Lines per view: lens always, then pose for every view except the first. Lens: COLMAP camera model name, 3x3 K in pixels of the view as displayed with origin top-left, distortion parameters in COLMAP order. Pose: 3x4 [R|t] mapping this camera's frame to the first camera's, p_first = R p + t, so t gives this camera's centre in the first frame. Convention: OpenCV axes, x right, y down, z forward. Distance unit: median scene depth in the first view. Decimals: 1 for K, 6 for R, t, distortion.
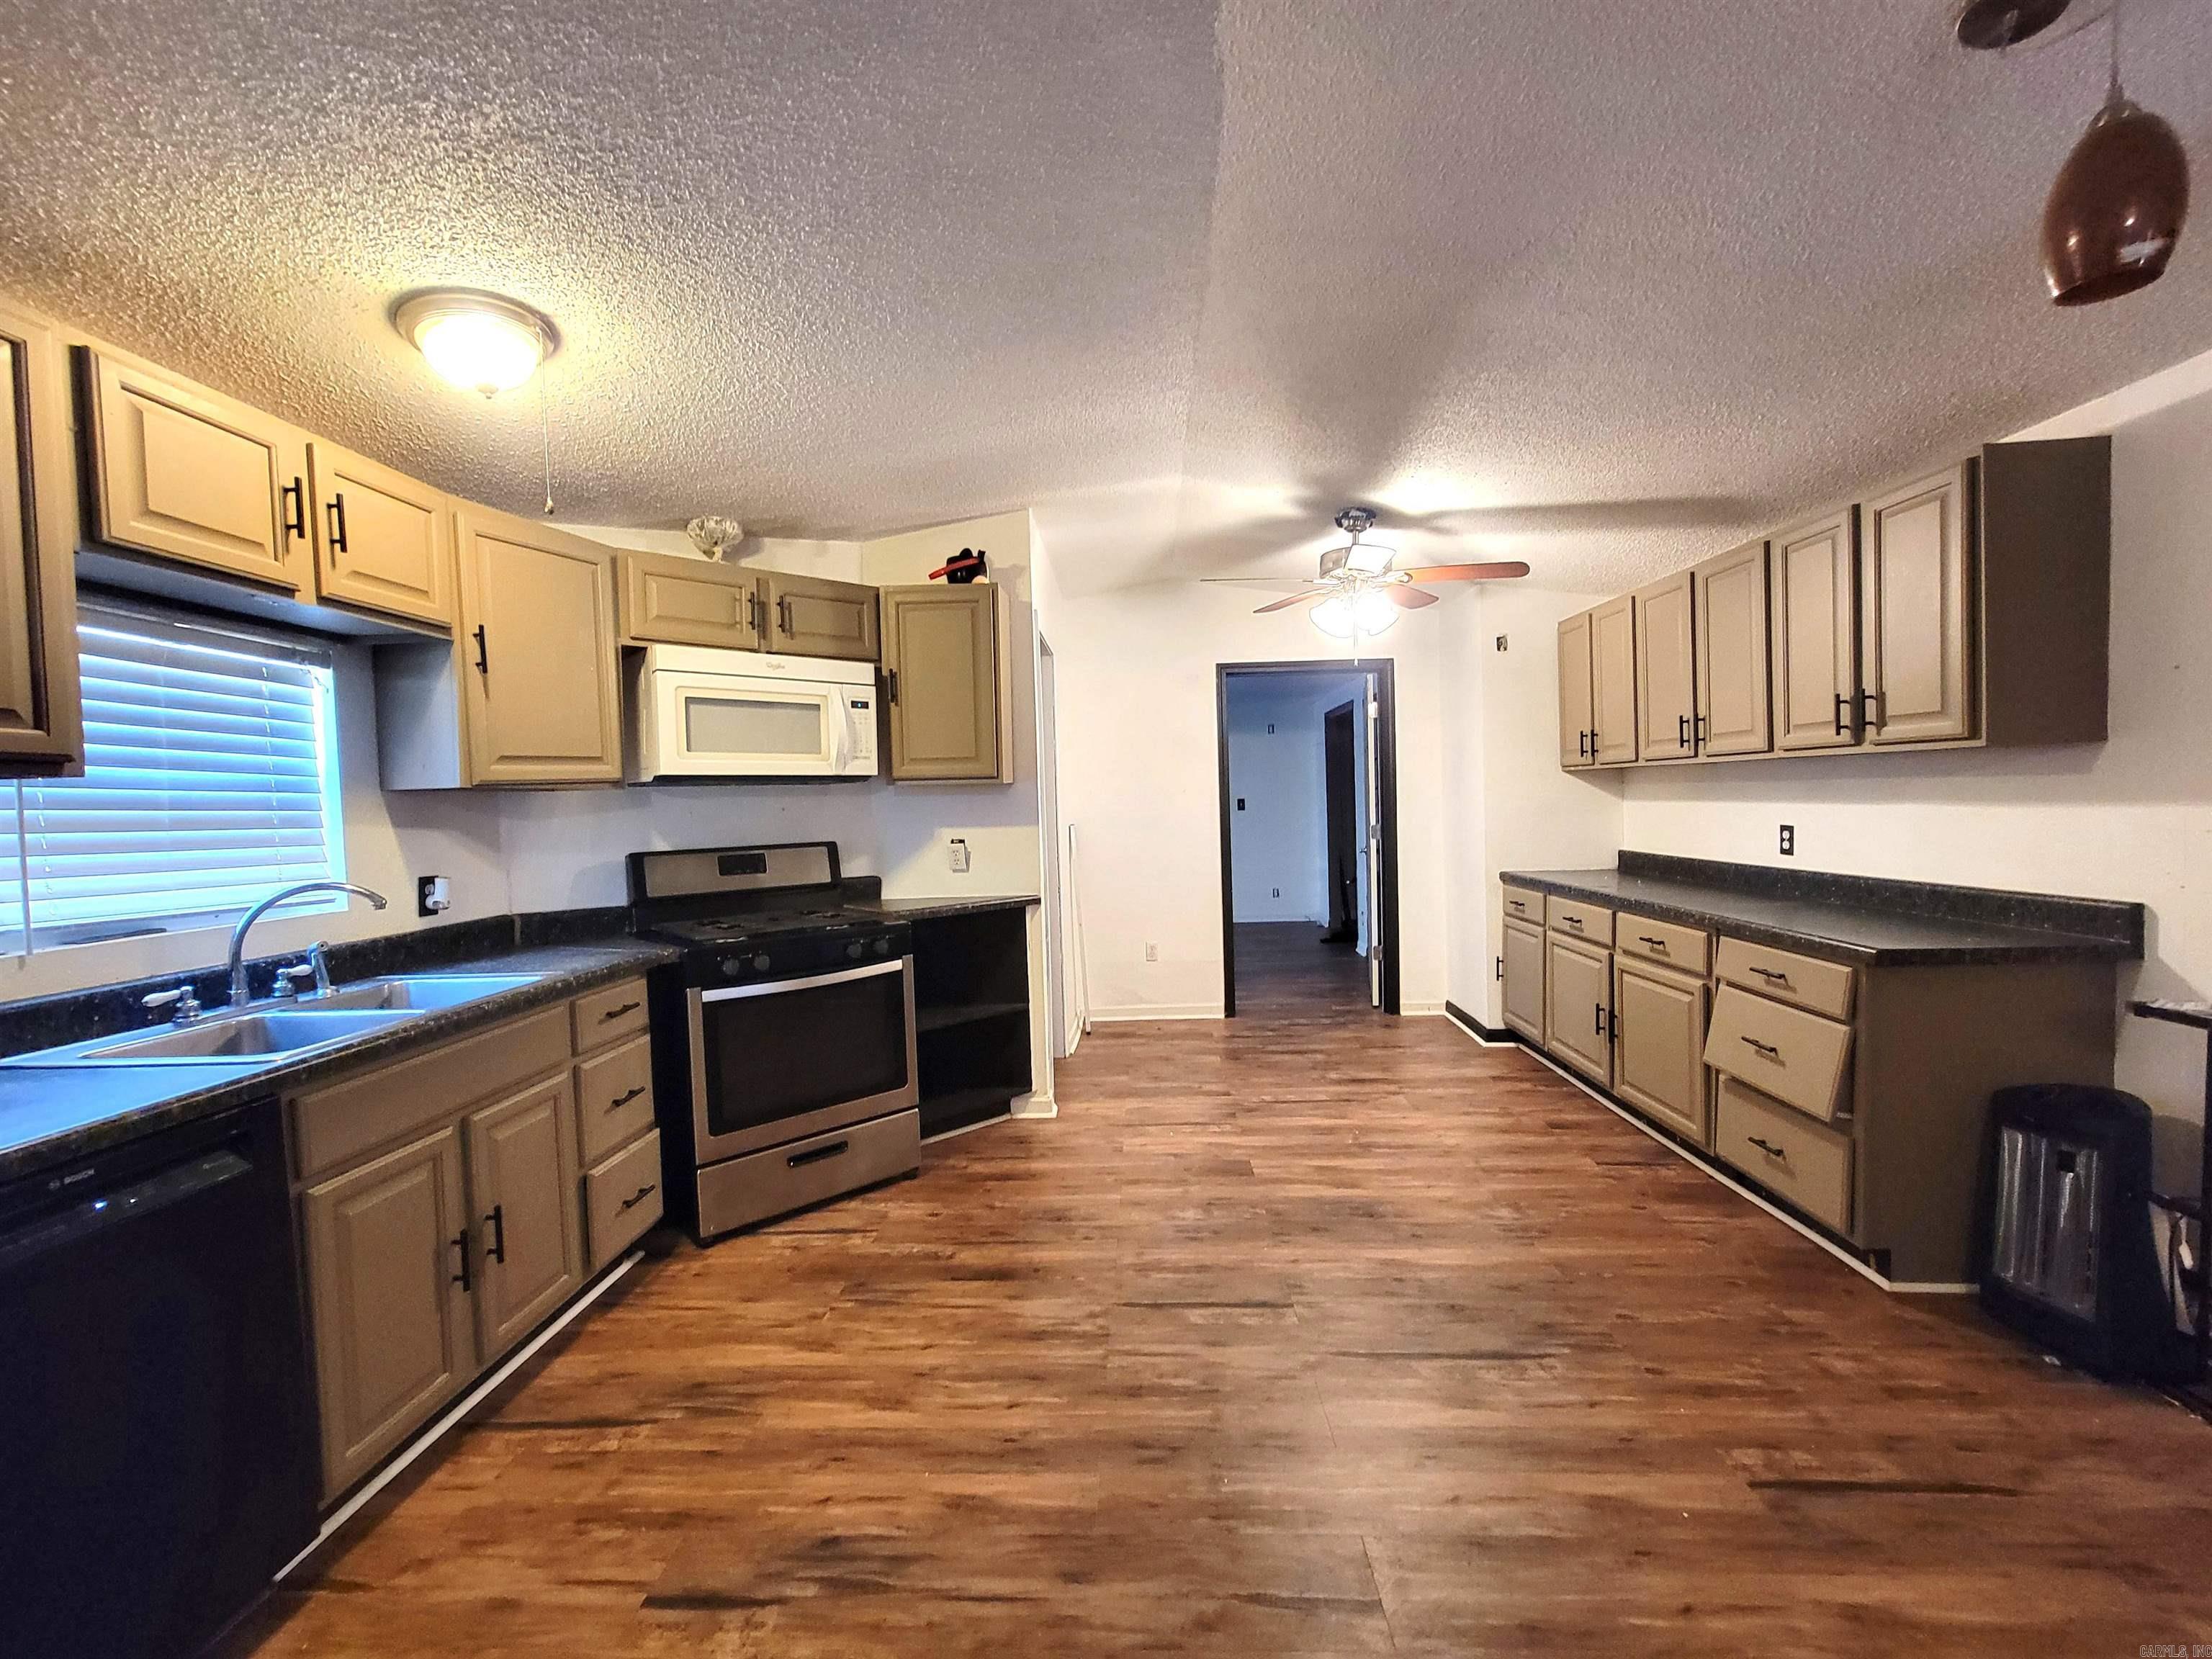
lens RADIAL K [[906.0, 0, 1108.2], [0, 906.0, 829.7], [0, 0, 1]] dist [-0.005615, 0.002498]
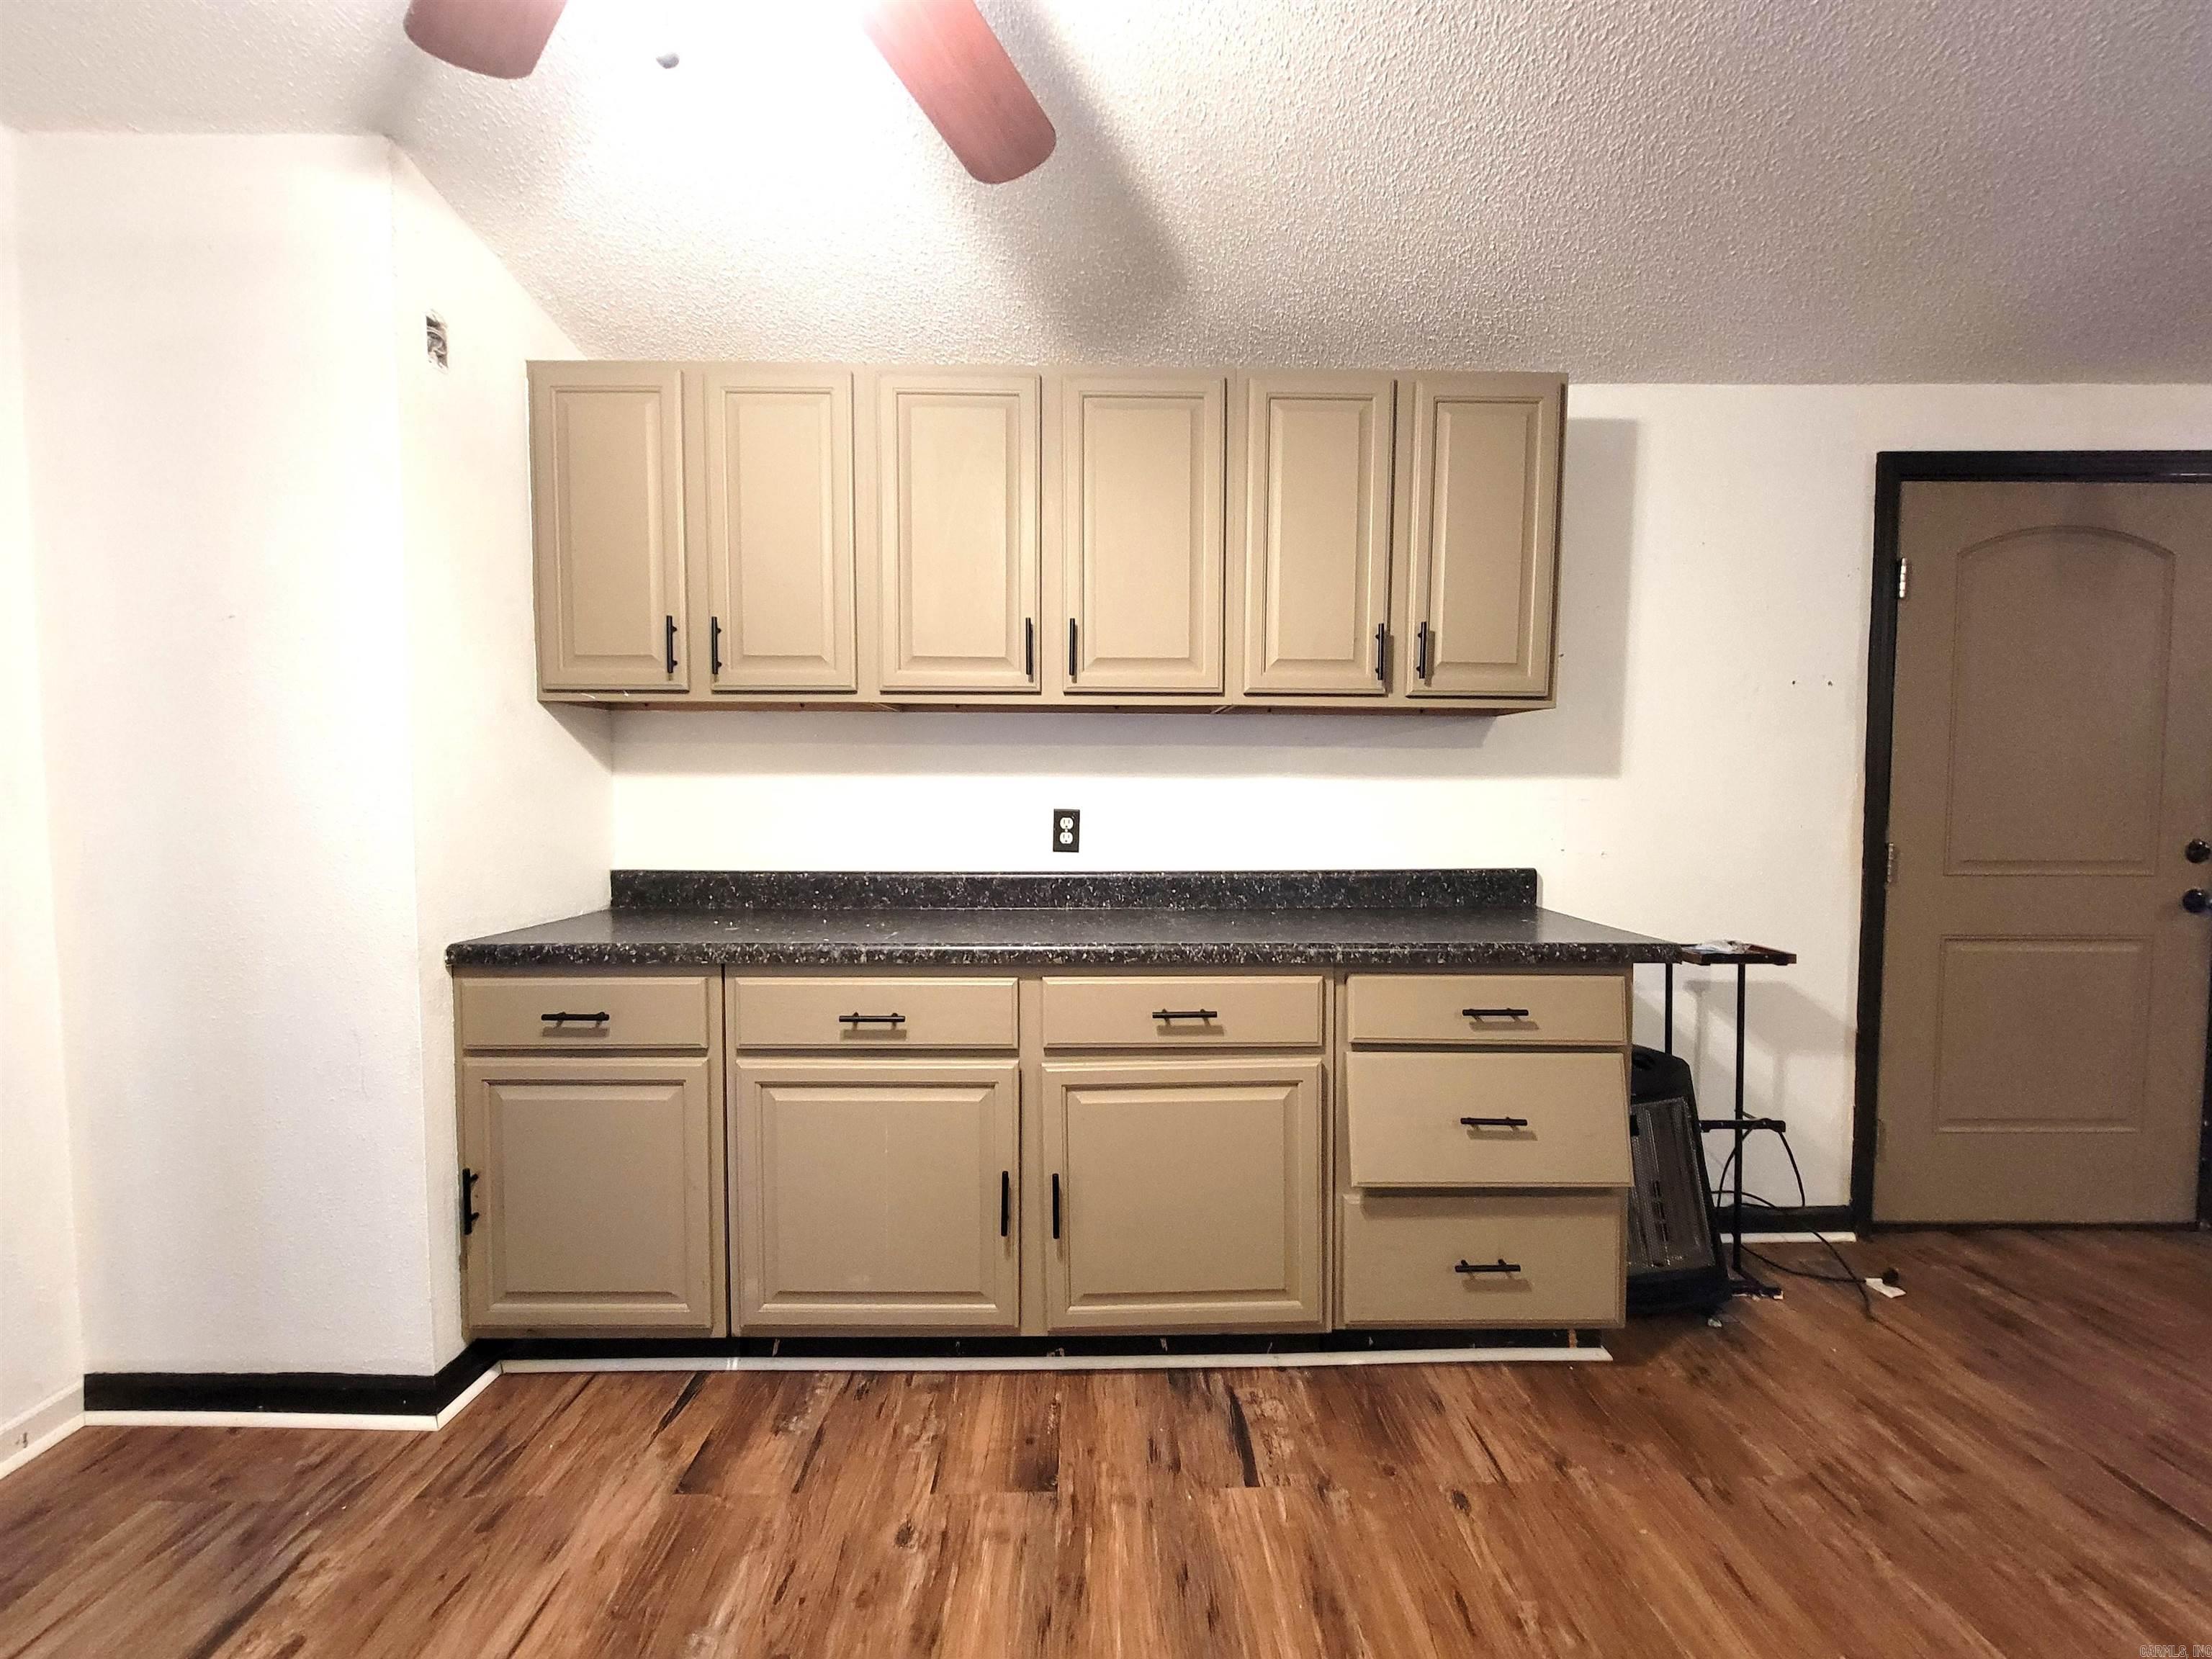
lens RADIAL K [[906.0, 0, 1108.2], [0, 906.0, 829.7], [0, 0, 1]] dist [-0.005615, 0.002498]
pose [[-0.061110, -0.013411, 0.998041, 0.067208], [0.029907, 0.999436, 0.015261, 0.001160], [-0.997683, 0.030781, -0.060675, 1.294589]]
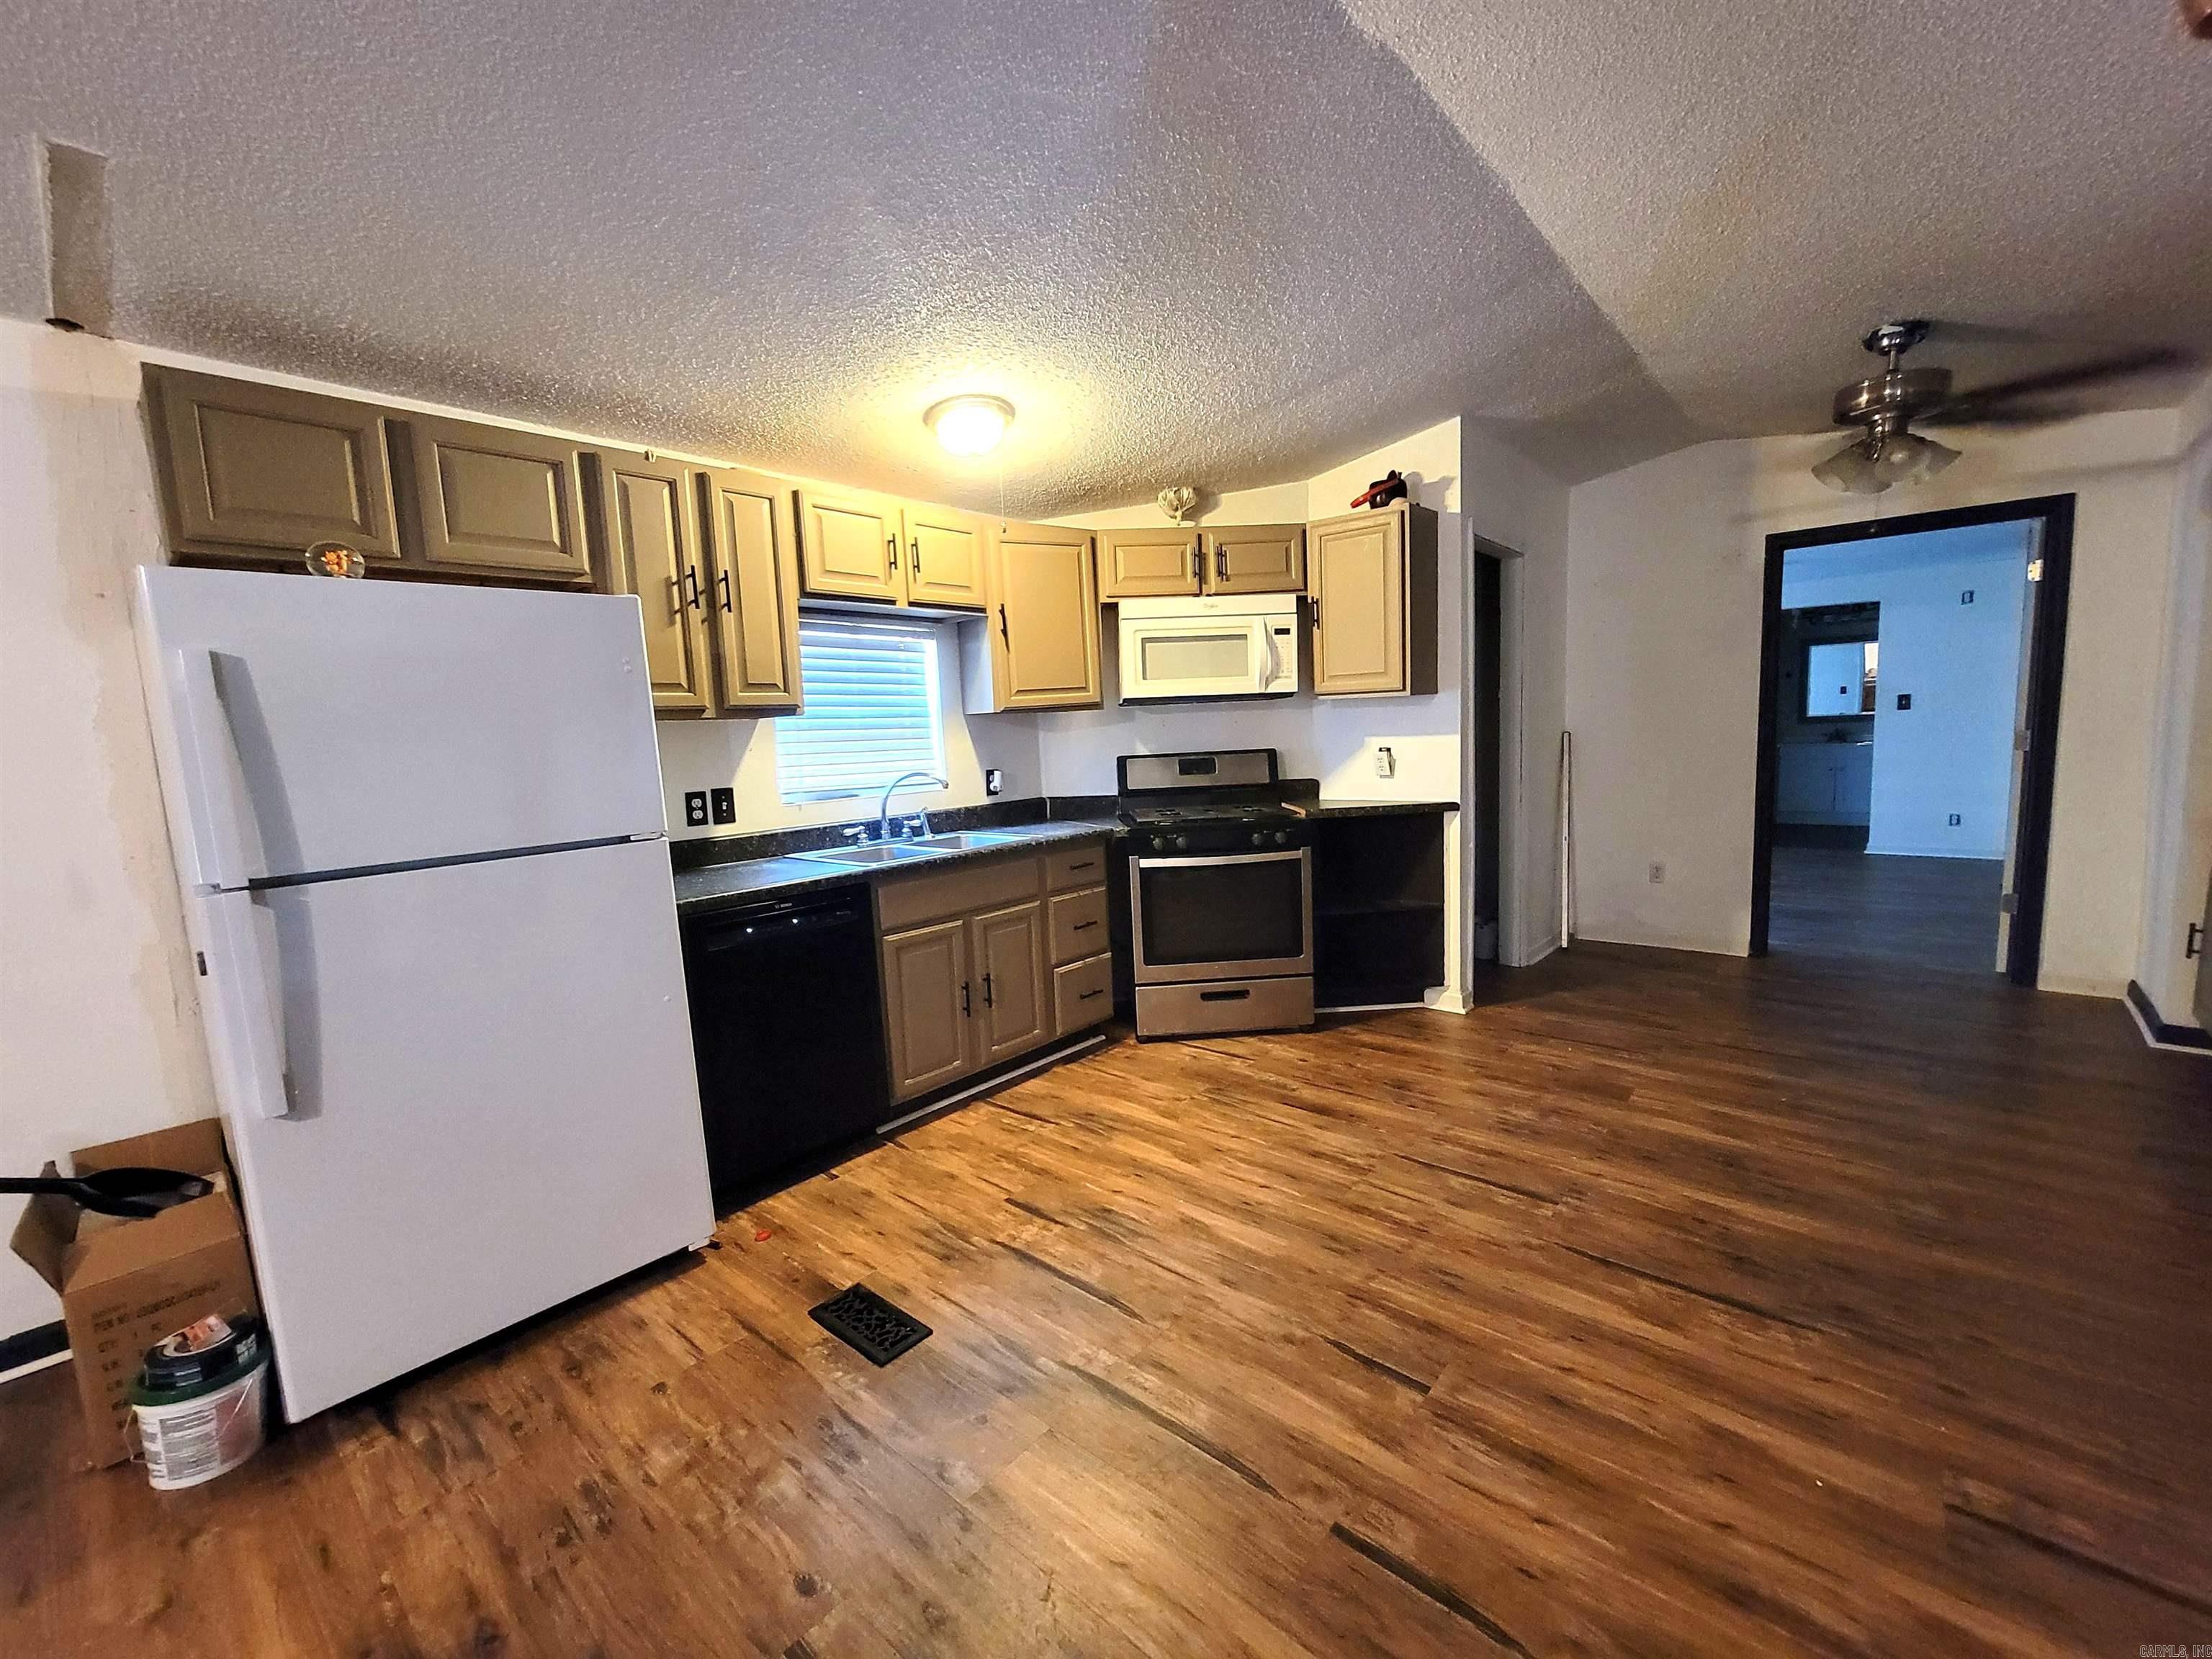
lens RADIAL K [[906.0, 0, 1108.2], [0, 906.0, 829.7], [0, 0, 1]] dist [-0.005615, 0.002498]
pose [[0.779017, 0.065006, -0.623623, 0.367466], [0.002262, 0.994313, 0.106472, -0.011034], [0.626998, -0.084354, 0.774440, -0.080469]]
